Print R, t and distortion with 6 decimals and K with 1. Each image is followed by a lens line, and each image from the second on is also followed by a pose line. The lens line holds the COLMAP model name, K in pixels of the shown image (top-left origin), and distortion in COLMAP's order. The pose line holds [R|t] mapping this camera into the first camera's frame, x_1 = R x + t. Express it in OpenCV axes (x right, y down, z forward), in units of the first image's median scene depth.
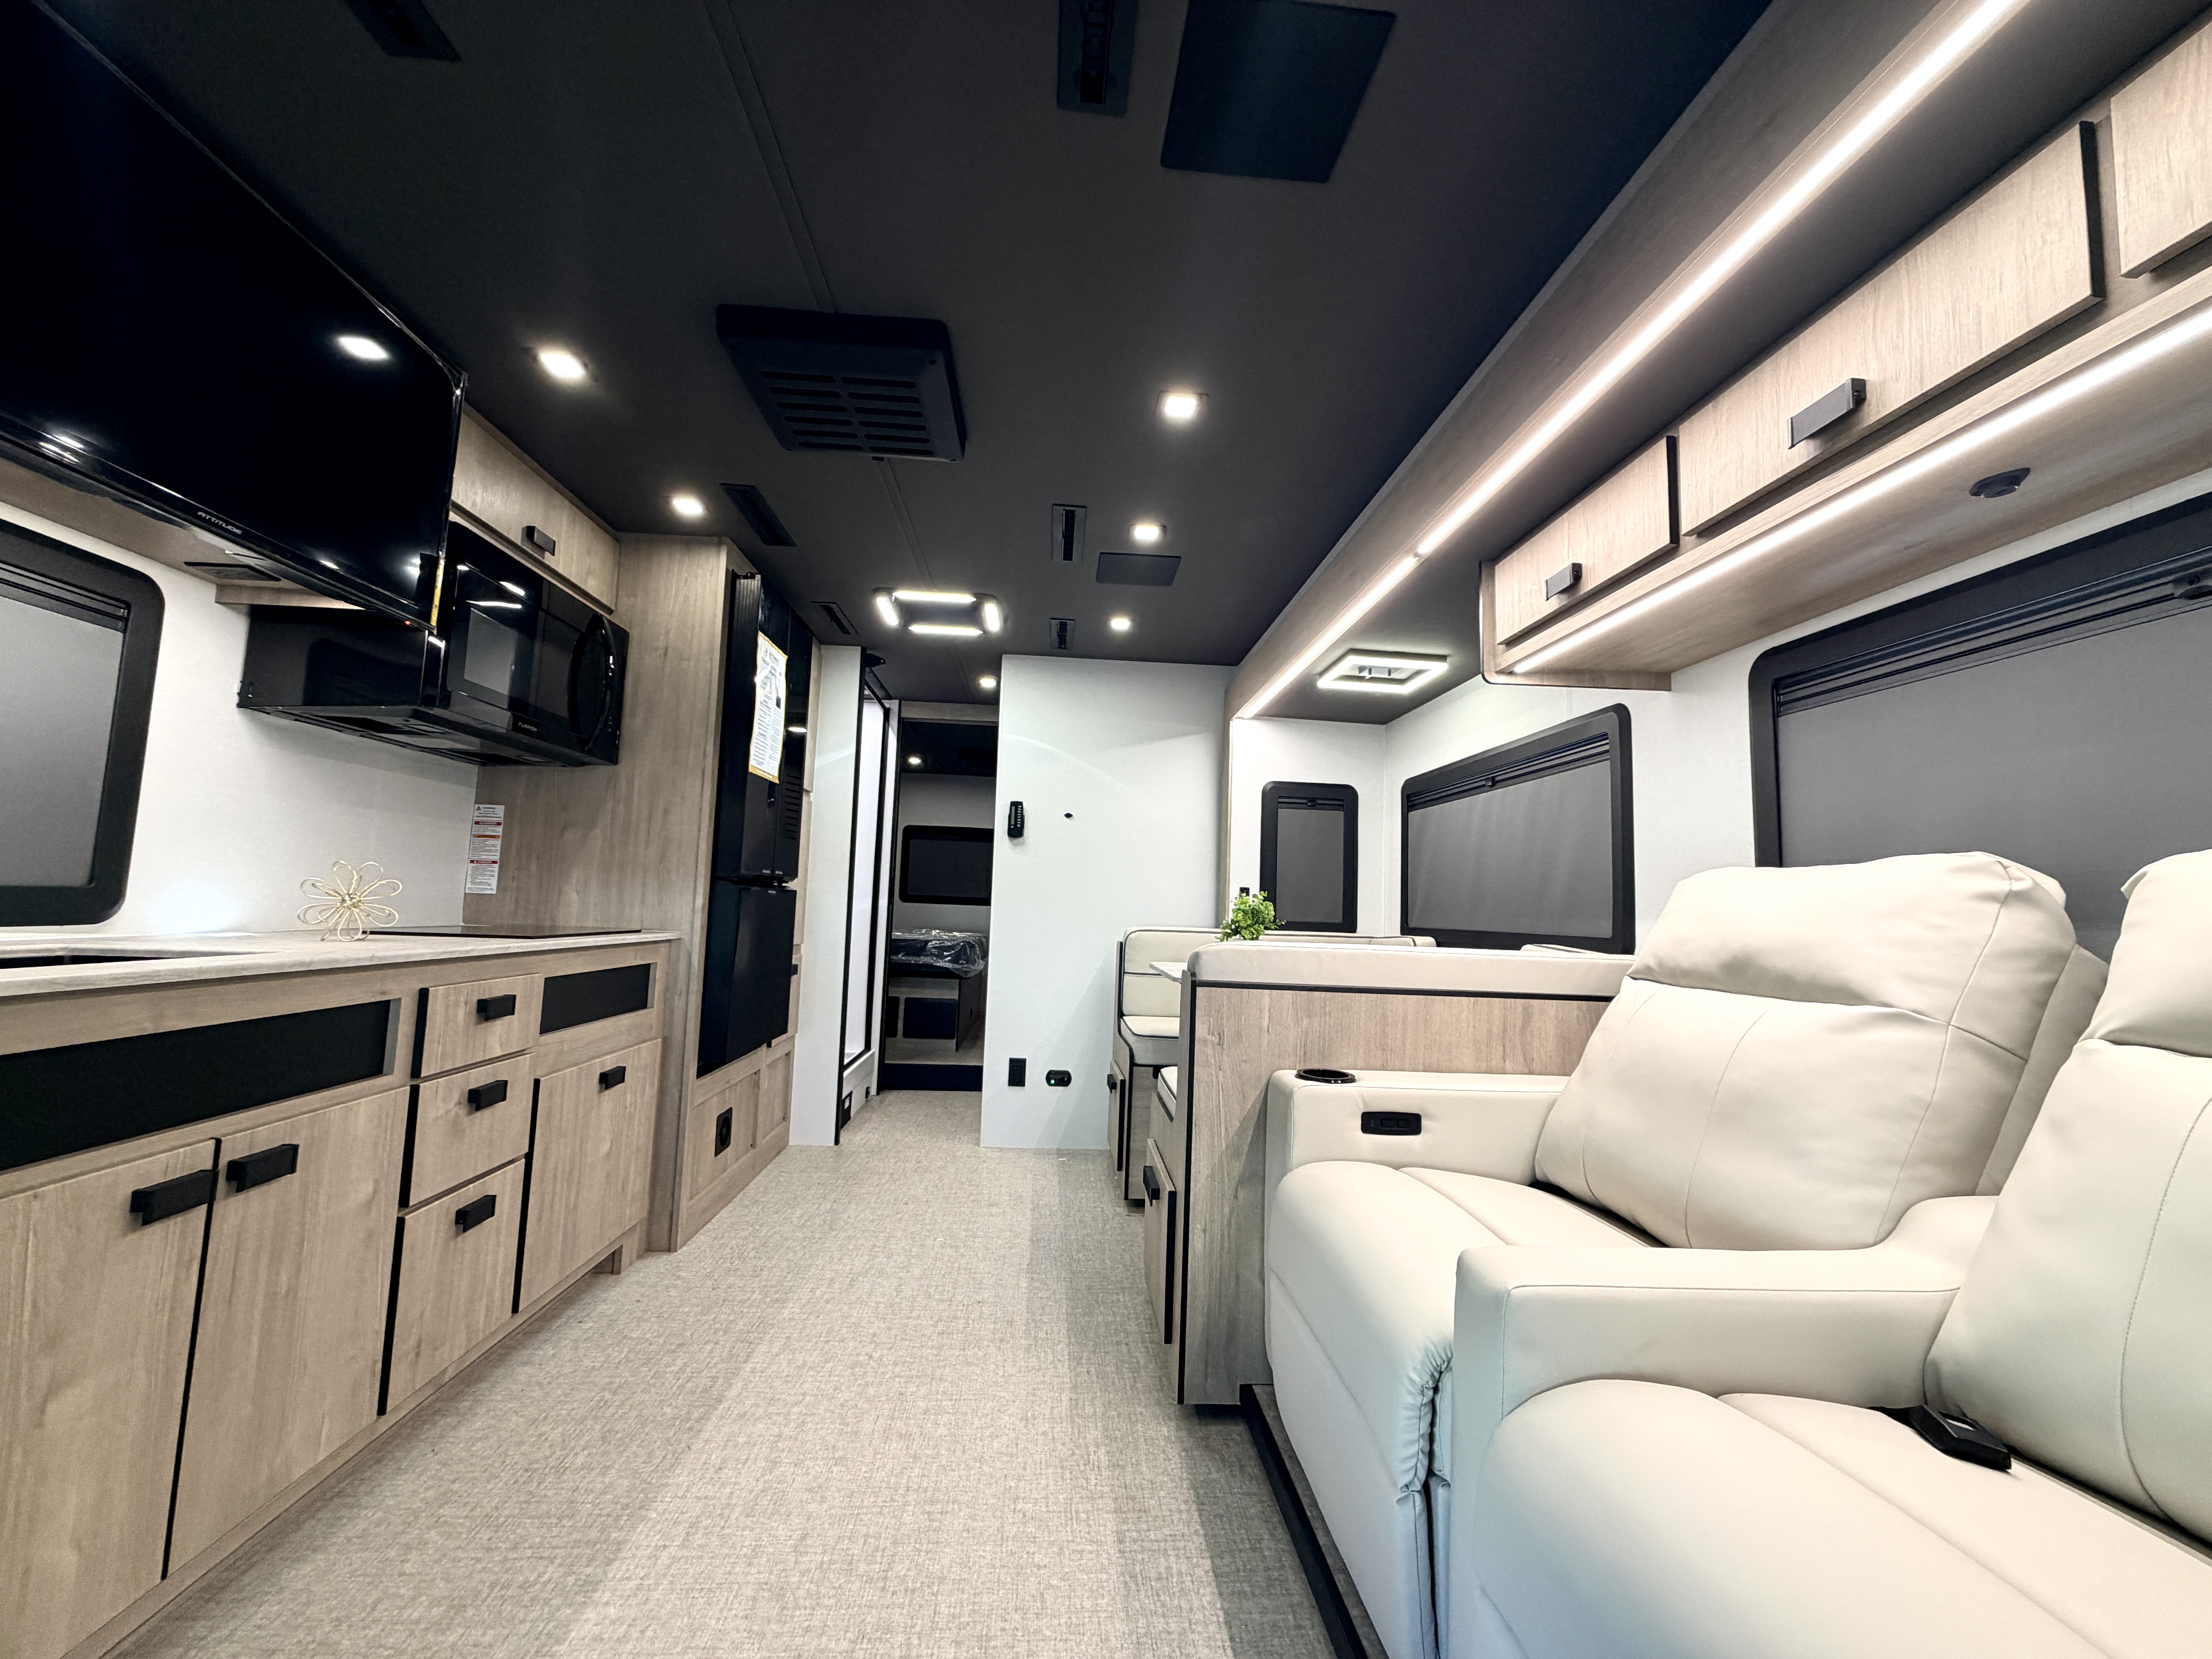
lens RADIAL K [[880.5, 0, 1100.5], [0, 880.5, 828.7], [0, 0, 1]] dist [-0.000037, 0.000107]
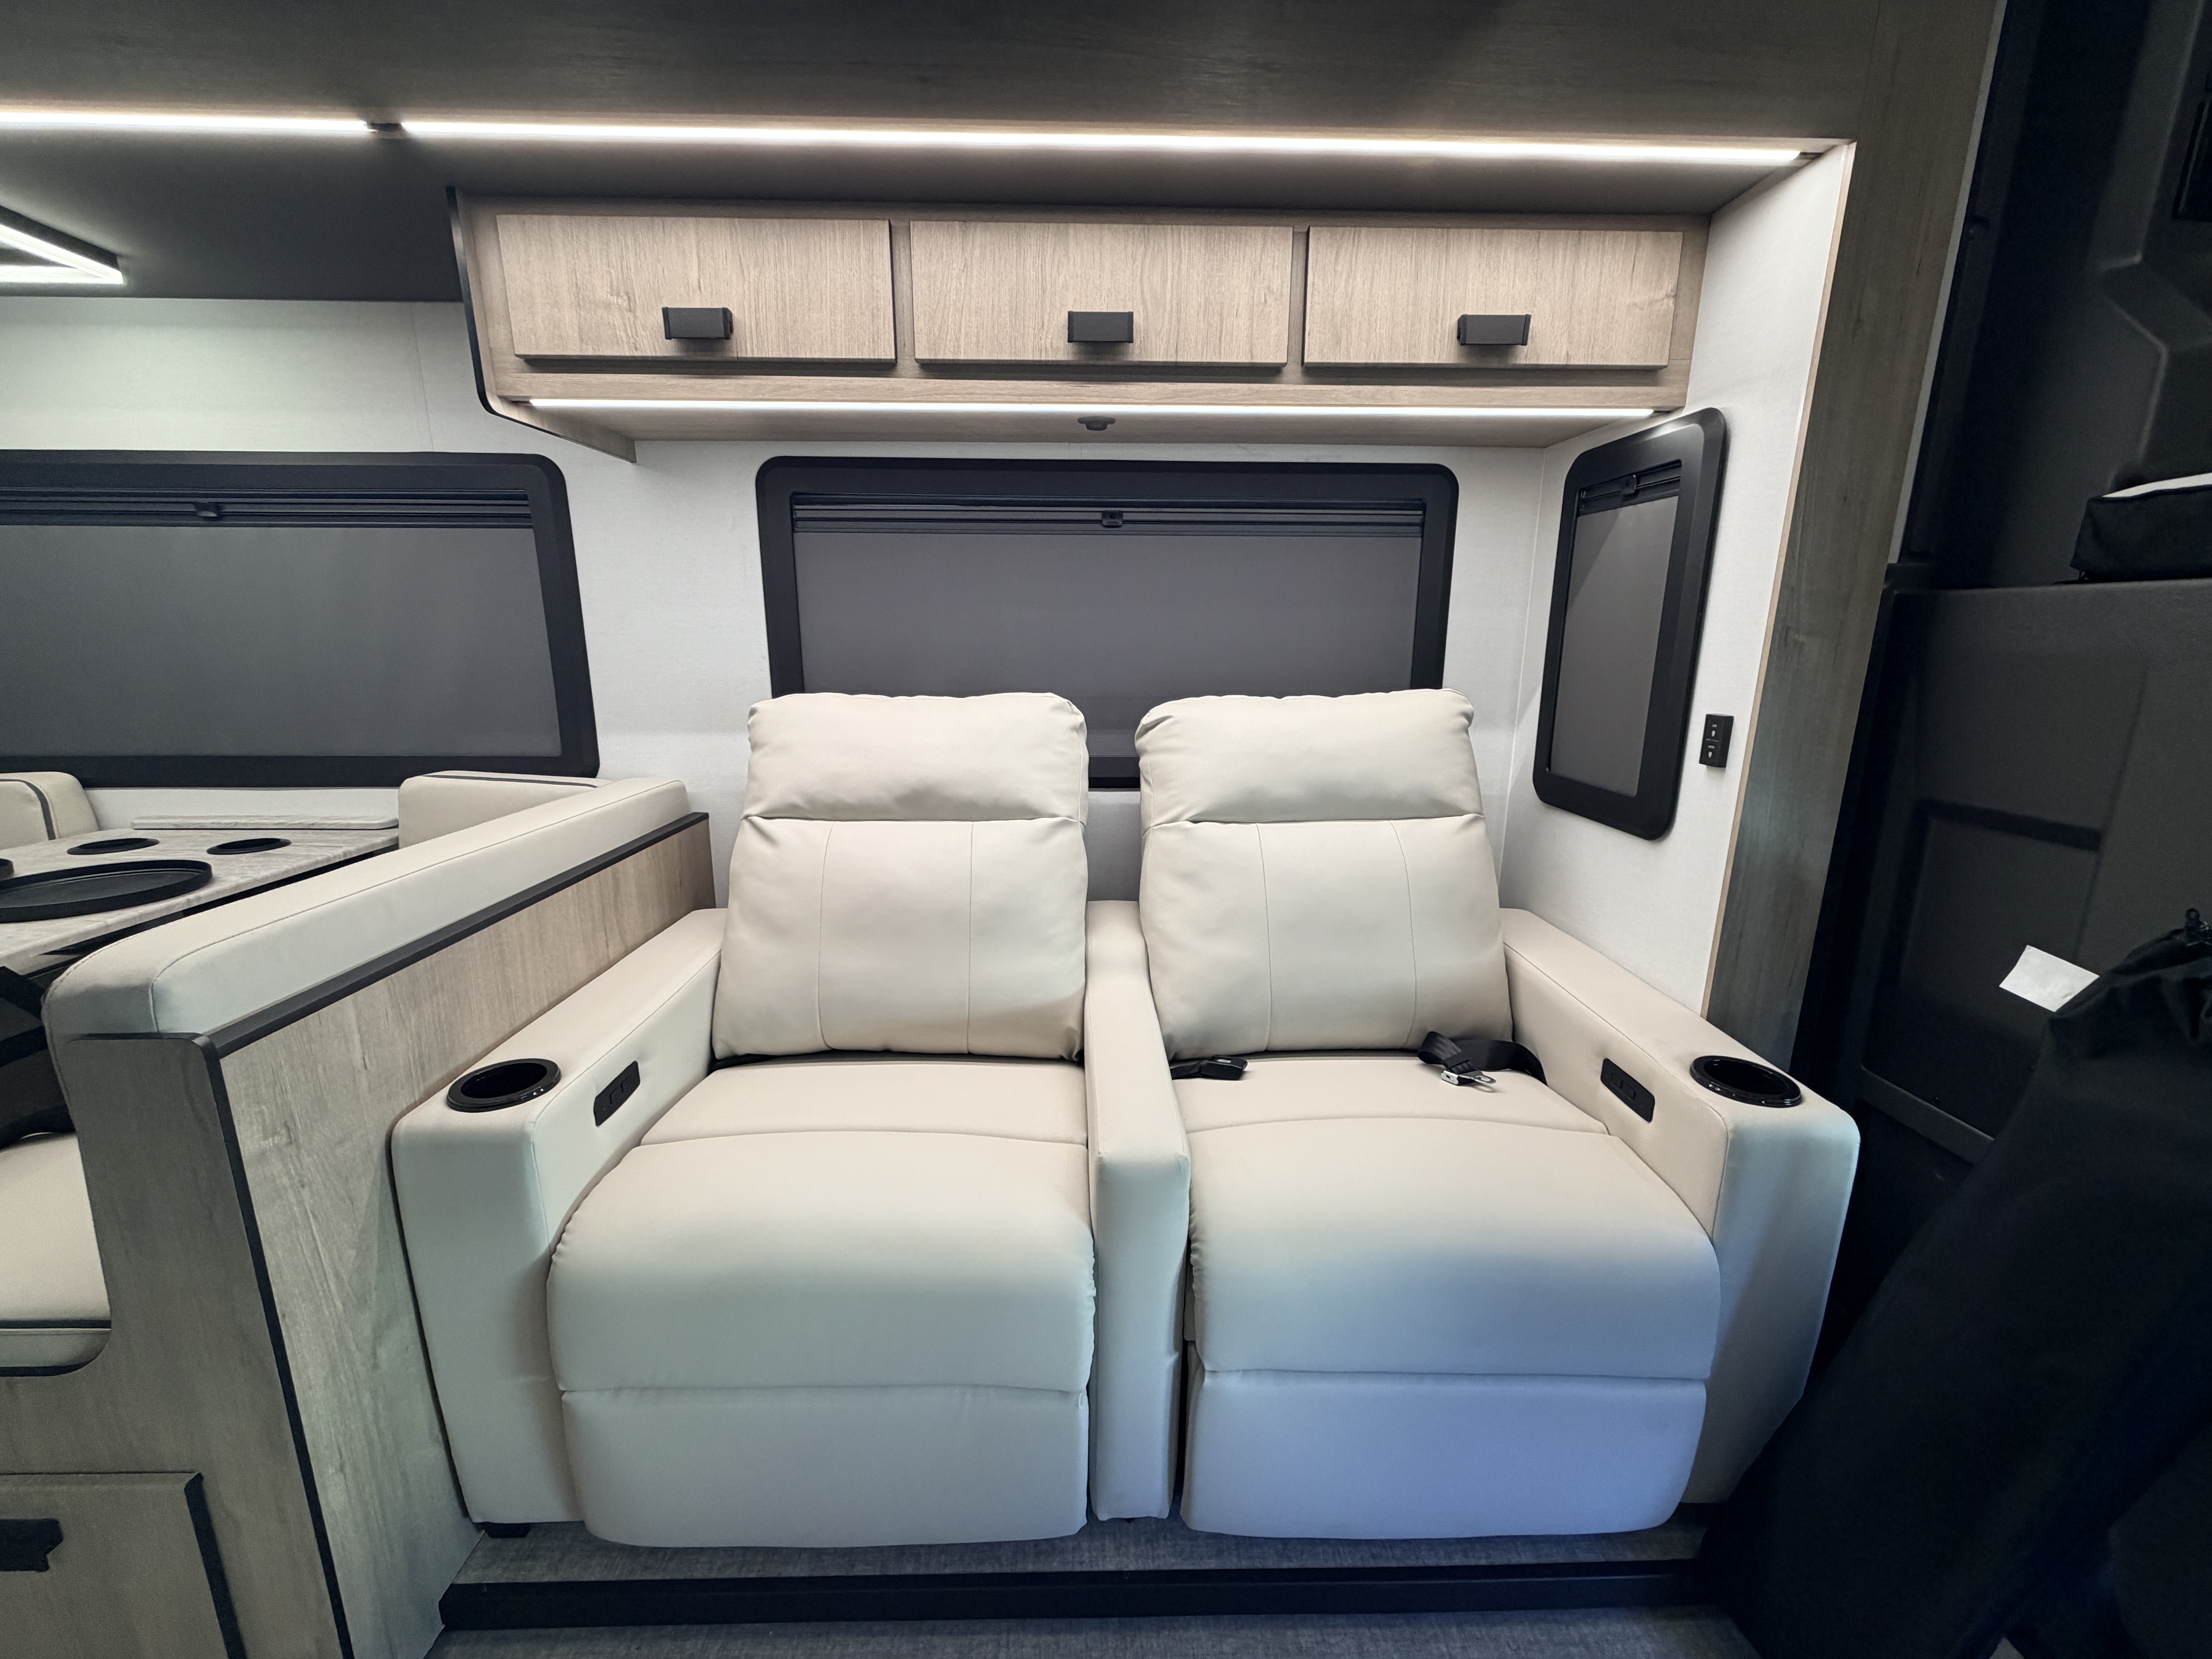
lens RADIAL K [[880.5, 0, 1101.9], [0, 880.5, 828.7], [0, 0, 1]] dist [-0.000037, 0.000107]
pose [[0.035763, -0.254115, 0.966513, -0.274704], [-0.094093, 0.961979, 0.256404, -0.087533], [-0.994921, -0.100111, 0.010493, 0.573736]]
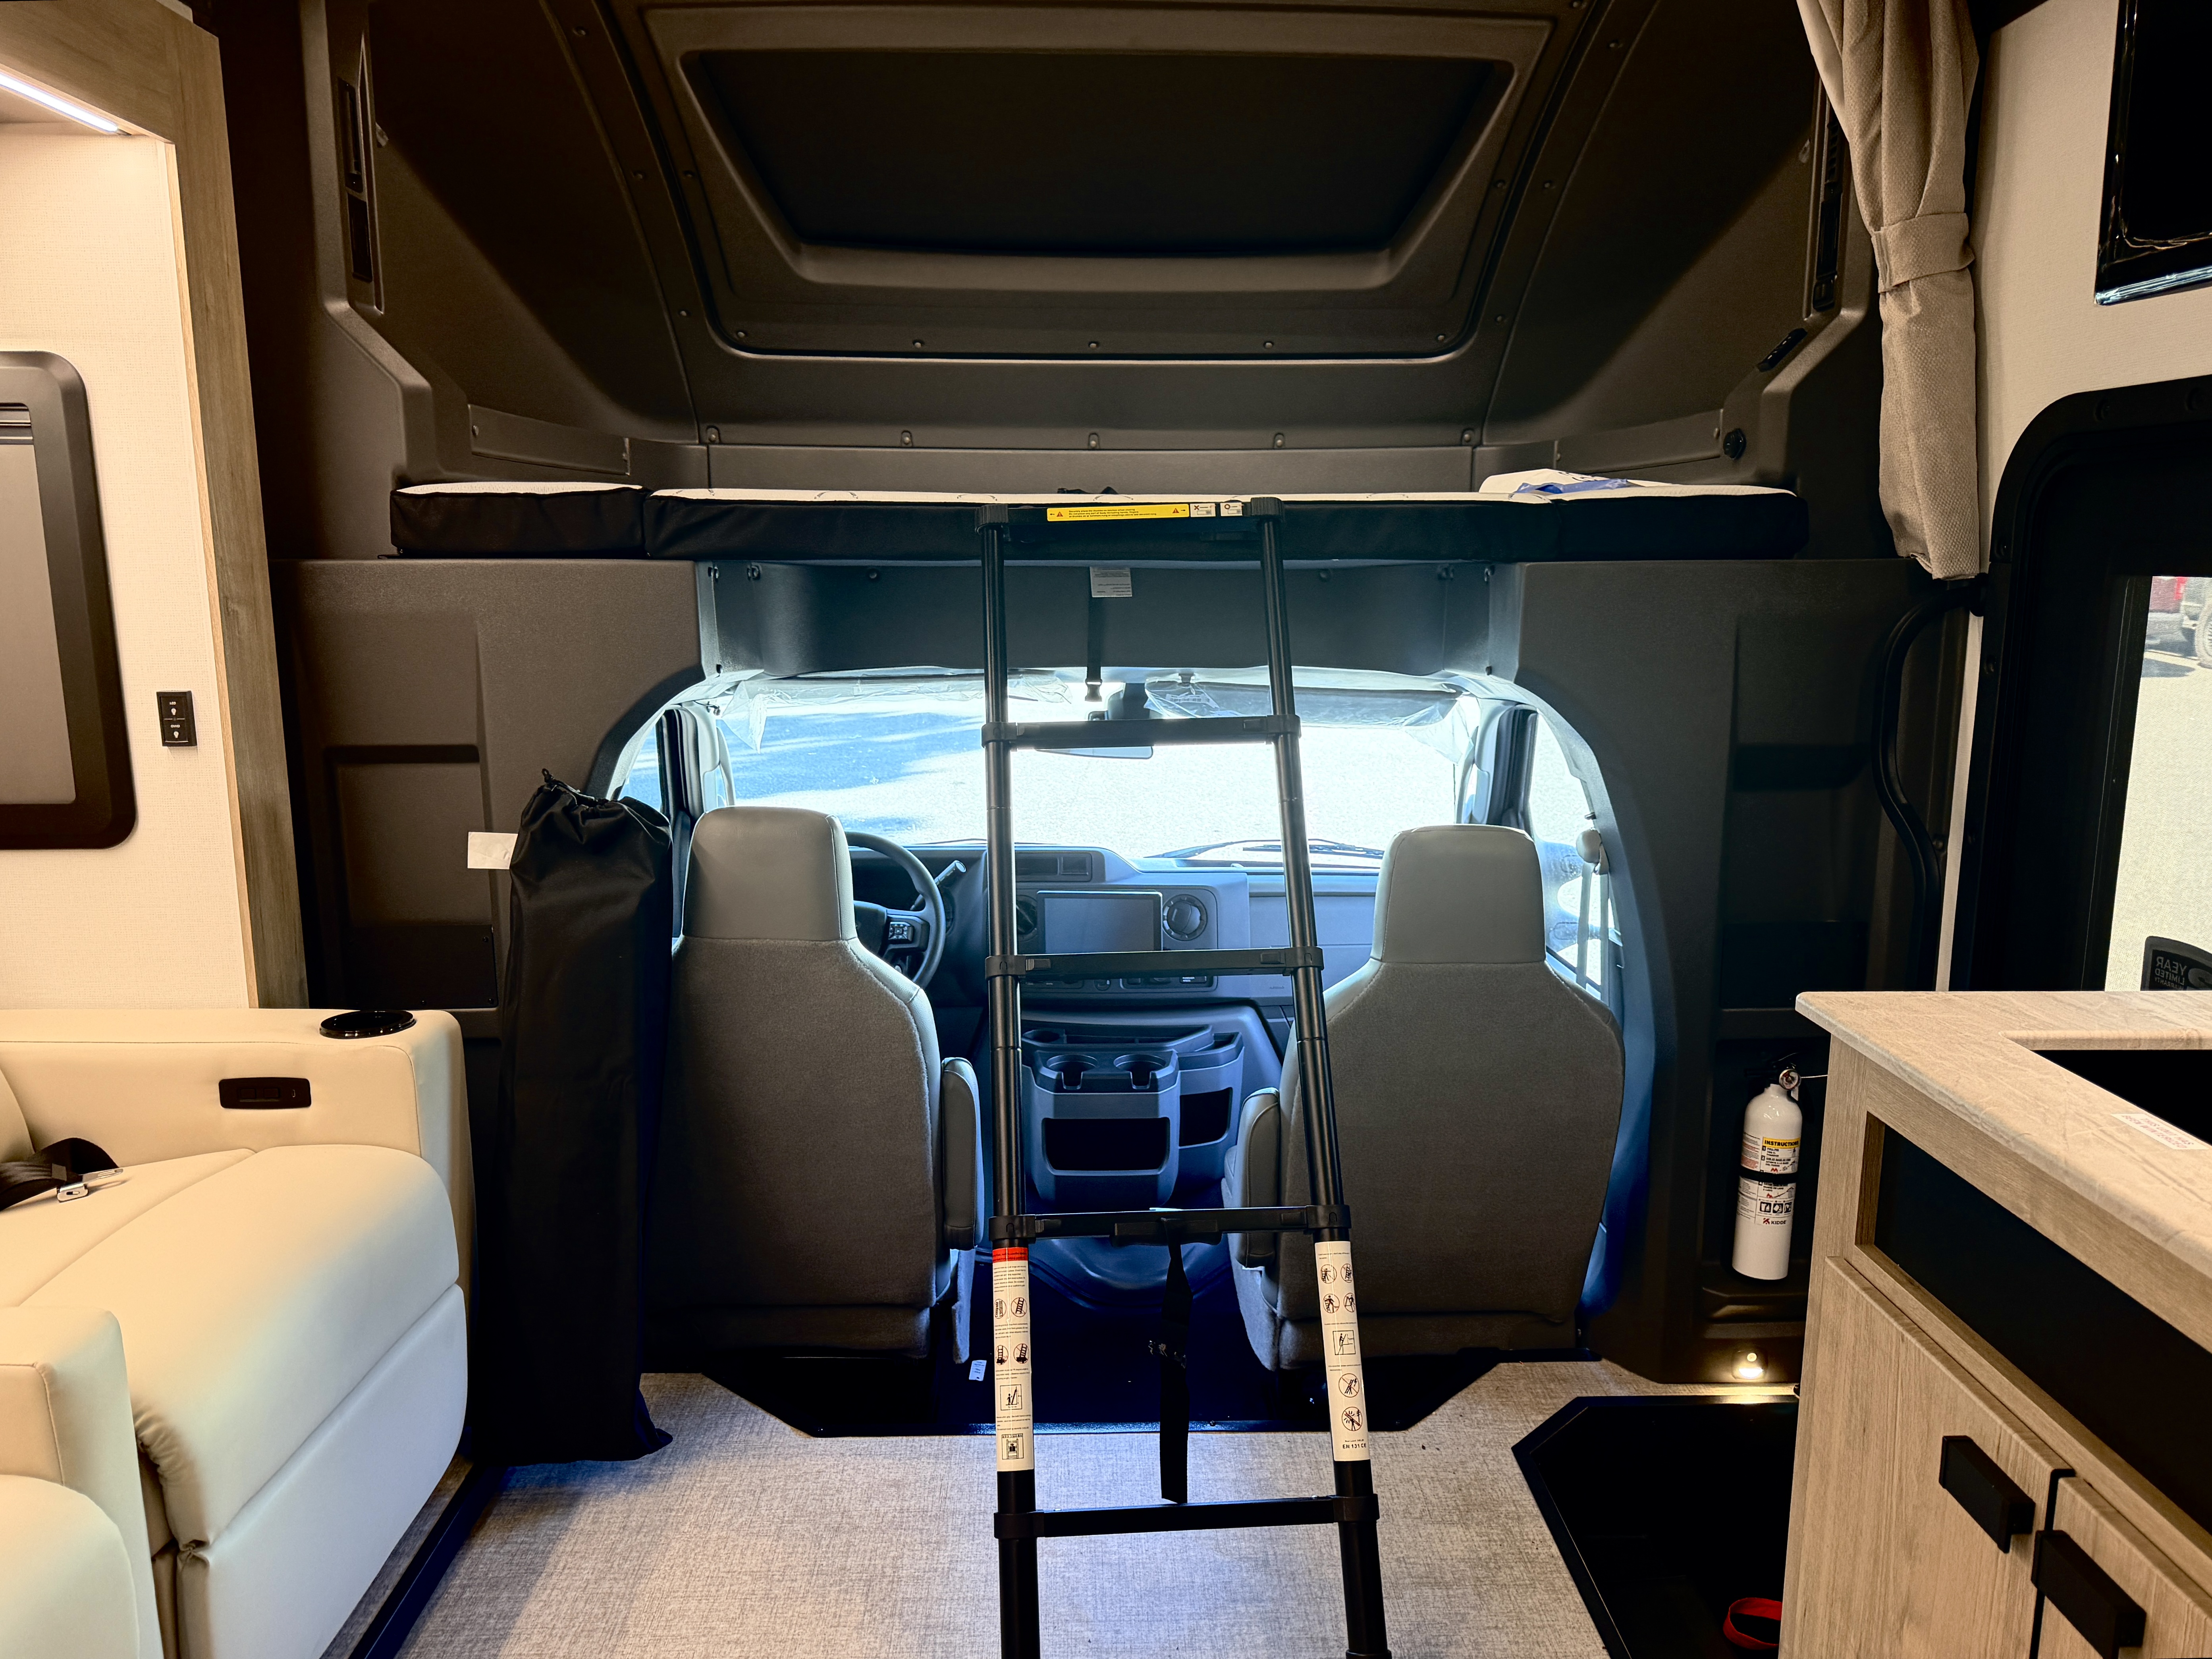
lens RADIAL K [[1589.8, 0, 1117.5], [0, 1589.8, 849.5], [0, 0, 1]] dist [0.039147, -0.050845]
pose [[-0.998838, -0.040188, 0.026597, -0.286731], [-0.037458, 0.994656, 0.096206, -0.064528], [-0.030321, 0.095098, -0.995006, 1.269130]]
